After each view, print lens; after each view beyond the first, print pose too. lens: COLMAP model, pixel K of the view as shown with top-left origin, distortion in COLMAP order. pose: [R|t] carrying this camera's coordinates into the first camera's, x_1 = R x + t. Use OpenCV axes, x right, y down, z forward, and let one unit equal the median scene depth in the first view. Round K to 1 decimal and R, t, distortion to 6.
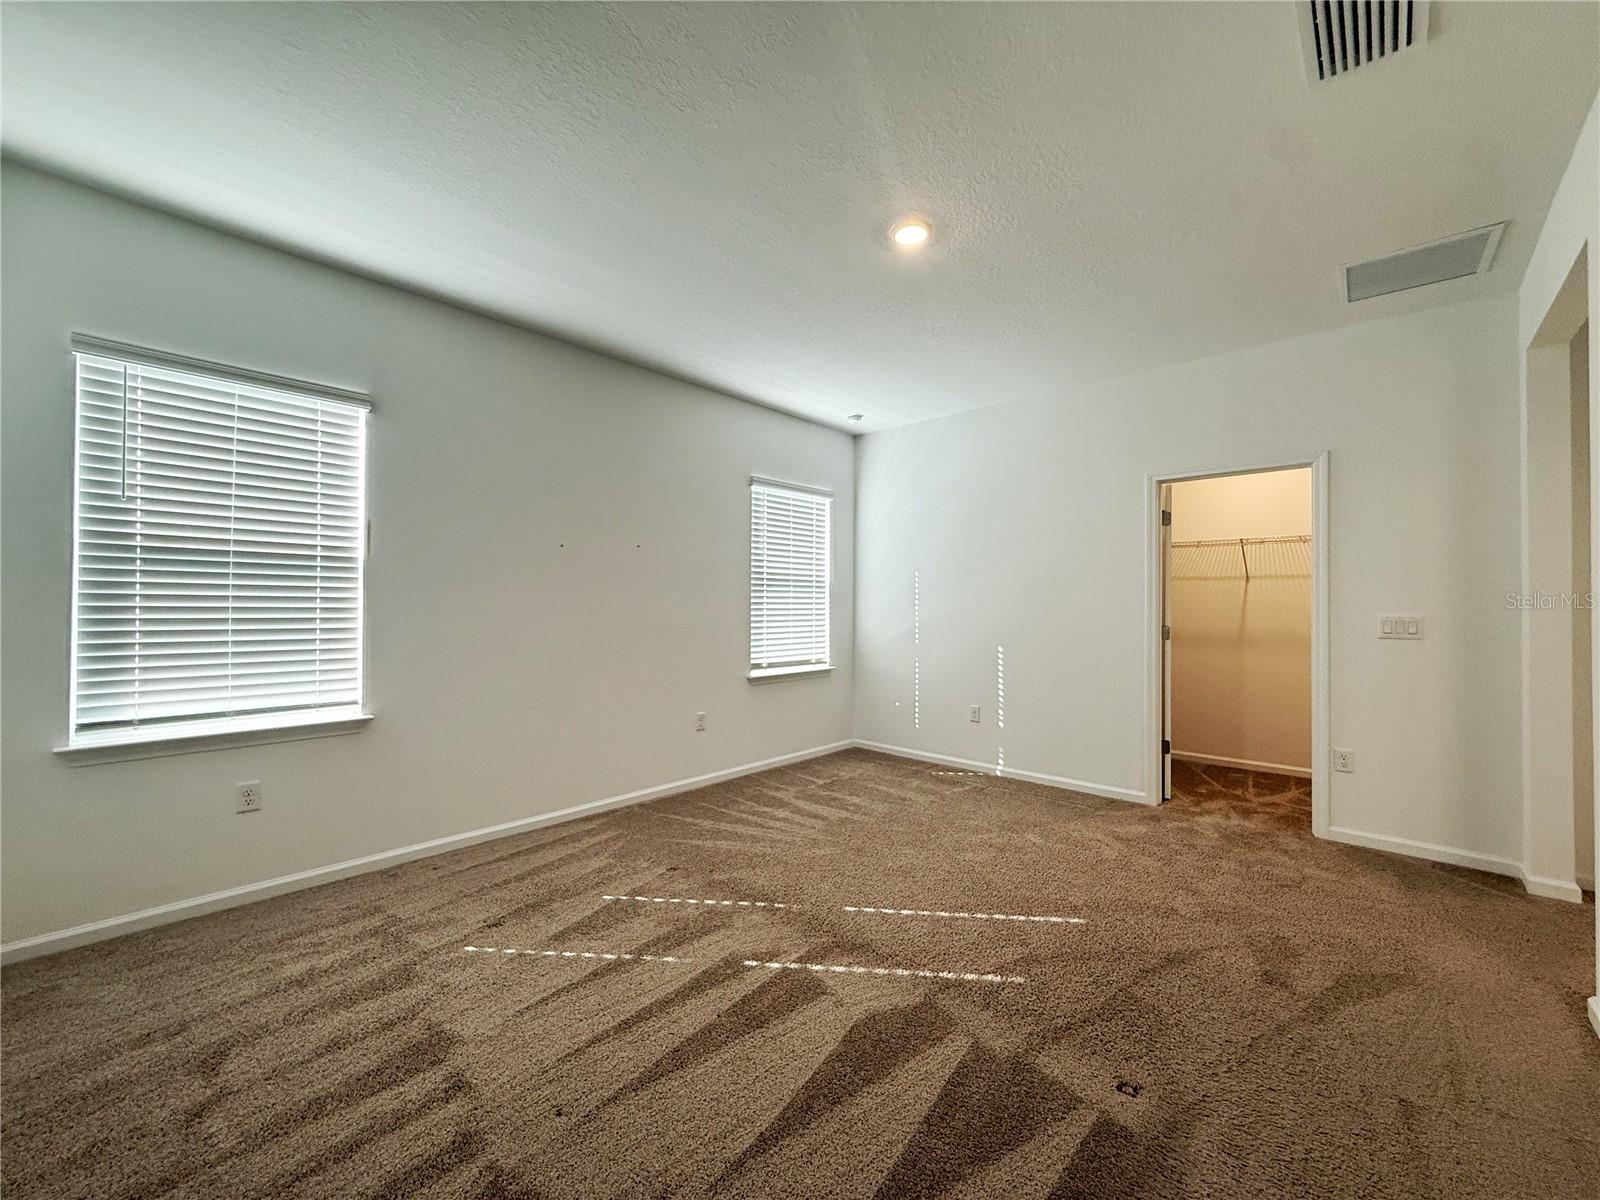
lens RADIAL K [[637.5, 0, 797.0], [0, 637.5, 600.2], [0, 0, 1]] dist [-0.001176, 0.000417]
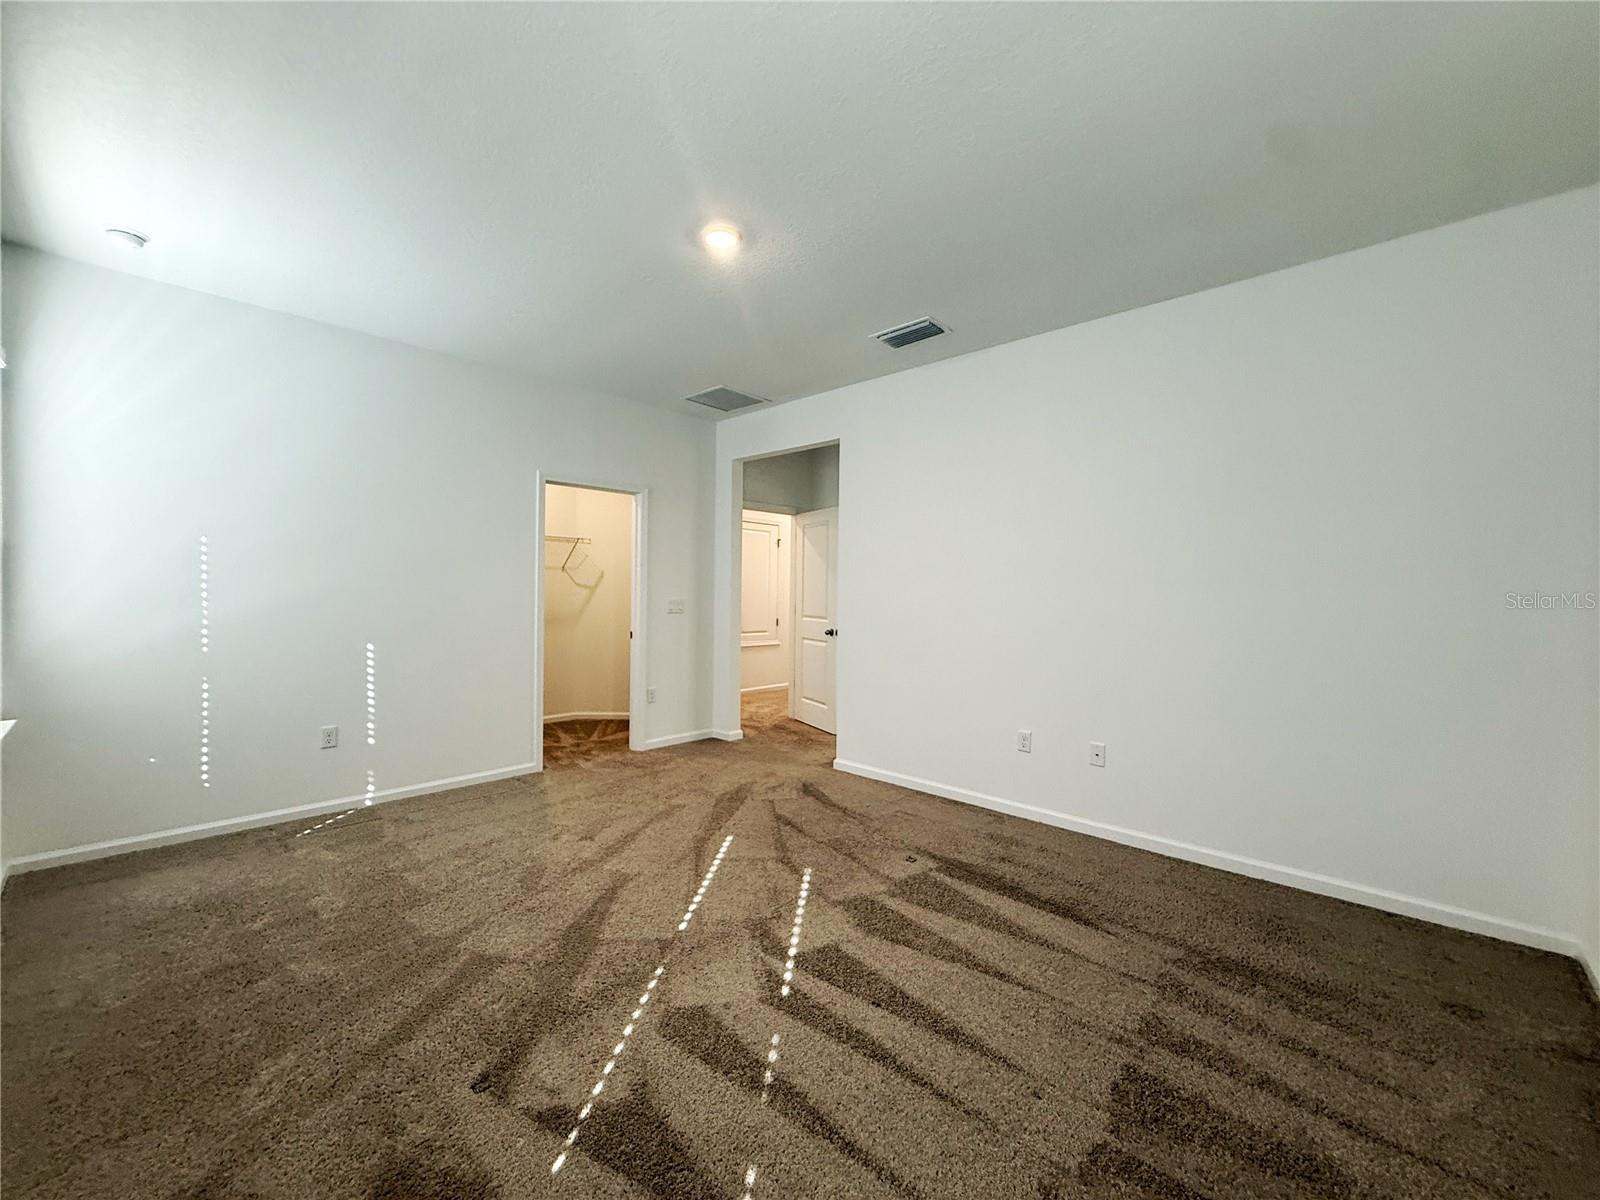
lens RADIAL K [[637.5, 0, 797.0], [0, 637.5, 600.2], [0, 0, 1]] dist [-0.001176, 0.000417]
pose [[0.014923, -0.020267, 0.999683, -0.666998], [-0.021194, 0.999564, 0.020581, -0.012386], [-0.999664, -0.021495, 0.014487, 0.661288]]
